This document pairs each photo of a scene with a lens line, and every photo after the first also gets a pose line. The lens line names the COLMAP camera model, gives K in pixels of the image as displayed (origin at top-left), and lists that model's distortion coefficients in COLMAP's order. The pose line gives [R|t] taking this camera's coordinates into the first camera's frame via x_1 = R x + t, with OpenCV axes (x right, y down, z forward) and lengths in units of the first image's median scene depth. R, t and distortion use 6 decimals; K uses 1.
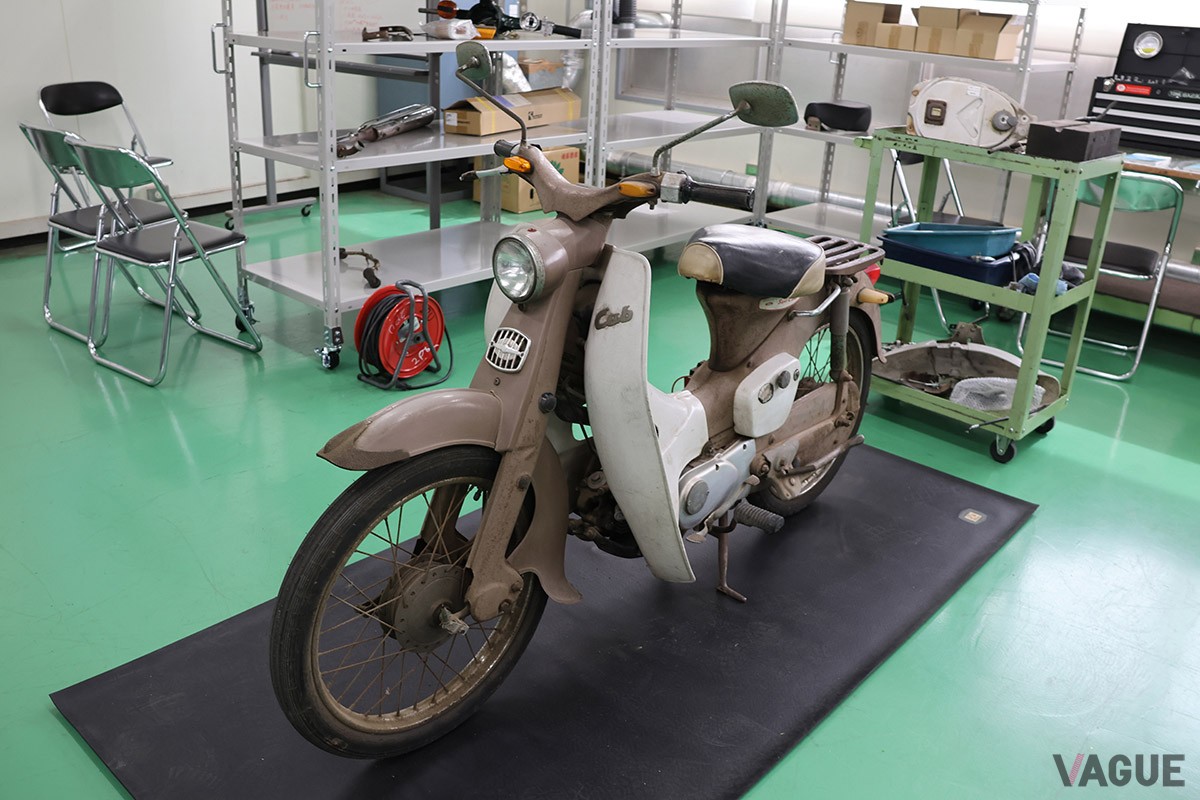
lens RADIAL K [[1017.1, 0, 600.0], [0, 1017.1, 400.0], [0, 0, 1]] dist [-0.160306, 0.111097]
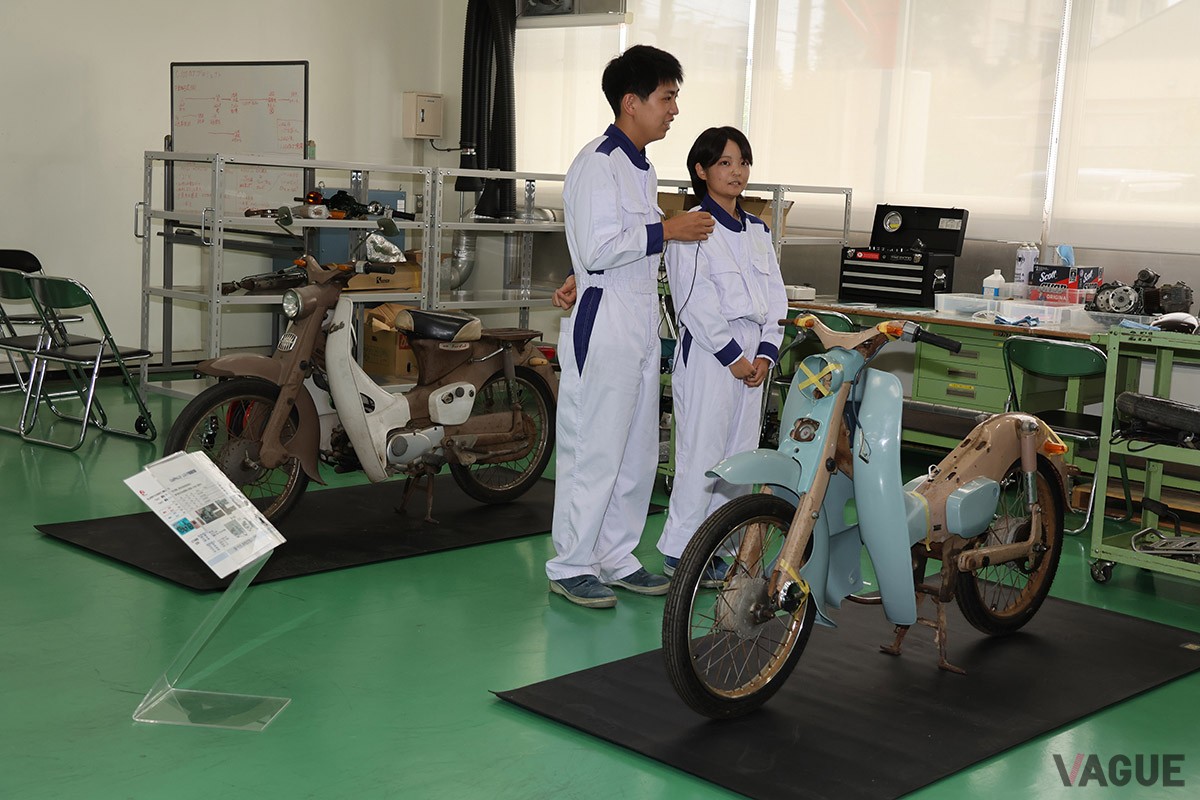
lens RADIAL K [[1577.5, 0, 600.0], [0, 1577.5, 400.0], [0, 0, 1]] dist [0.064414, -0.000021]
pose [[0.999326, 0.008486, -0.035716, 0.316975], [-0.017448, 0.965799, -0.258703, 0.423657], [0.032299, 0.259152, 0.965296, -0.998767]]
